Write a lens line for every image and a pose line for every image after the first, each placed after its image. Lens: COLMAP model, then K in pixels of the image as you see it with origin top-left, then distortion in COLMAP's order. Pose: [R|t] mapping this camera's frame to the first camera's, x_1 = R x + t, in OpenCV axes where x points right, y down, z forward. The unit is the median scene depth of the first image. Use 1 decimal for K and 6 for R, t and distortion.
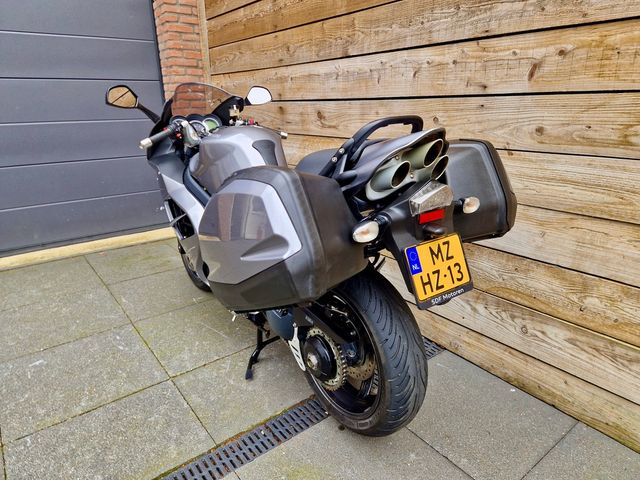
lens RADIAL K [[430.4, 0, 316.5], [0, 430.4, 232.7], [0, 0, 1]] dist [0.054441, -0.050590]
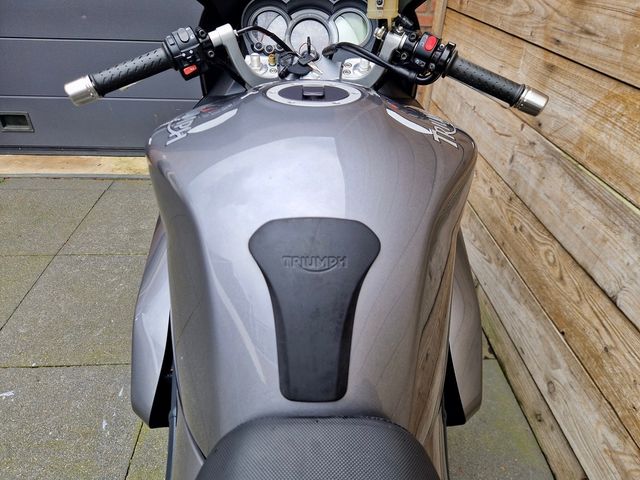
lens RADIAL K [[430.4, 0, 321.9], [0, 430.4, 240.7], [0, 0, 1]] dist [0.054441, -0.050590]
pose [[0.824075, 0.351064, -0.444584, -0.038231], [-0.203127, 0.915753, 0.346607, -0.283722], [0.528810, -0.195323, 0.825959, 0.873336]]
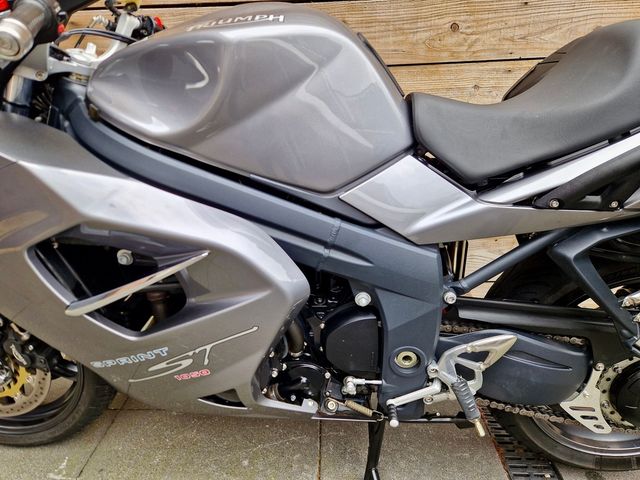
lens RADIAL K [[430.4, 0, 310.1], [0, 430.4, 231.8], [0, 0, 1]] dist [0.054441, -0.050590]
pose [[0.635877, -0.267270, 0.724035, -0.553915], [0.247920, 0.959141, 0.136323, -0.097484], [-0.730887, 0.092818, 0.676158, 0.780566]]
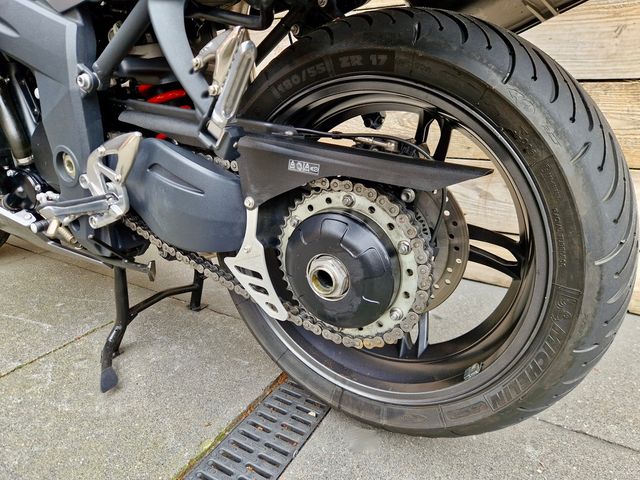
lens RADIAL K [[430.4, 0, 320.4], [0, 430.4, 237.2], [0, 0, 1]] dist [0.054441, -0.050590]
pose [[0.916282, -0.115003, 0.383669, -0.122356], [0.107160, 0.993361, 0.041837, 0.207345], [-0.385933, 0.002780, 0.922522, 0.563522]]
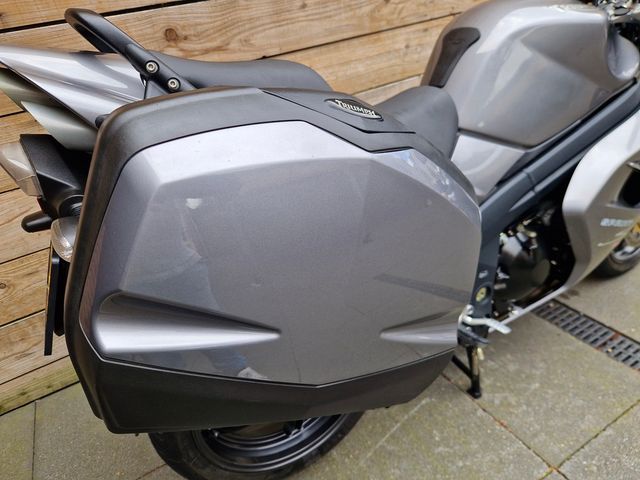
lens RADIAL K [[430.4, 0, 318.0], [0, 430.4, 234.0], [0, 0, 1]] dist [0.054441, -0.050590]
pose [[0.136745, -0.480695, 0.866160, -0.792086], [0.427394, 0.817435, 0.386179, -0.296520], [-0.893664, 0.317383, 0.317226, 1.091430]]
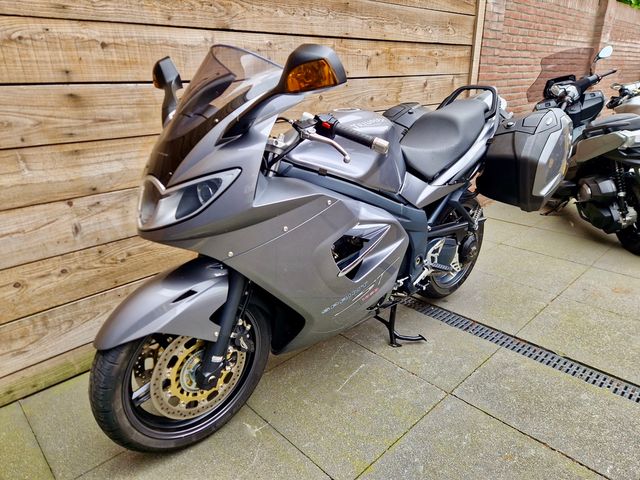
lens RADIAL K [[430.4, 0, 319.2], [0, 430.4, 231.6], [0, 0, 1]] dist [0.054441, -0.050590]
pose [[-0.123804, -0.315906, 0.940678, -1.130271], [0.307317, 0.889157, 0.339051, -0.373451], [-0.943519, 0.331062, -0.012998, 1.259949]]
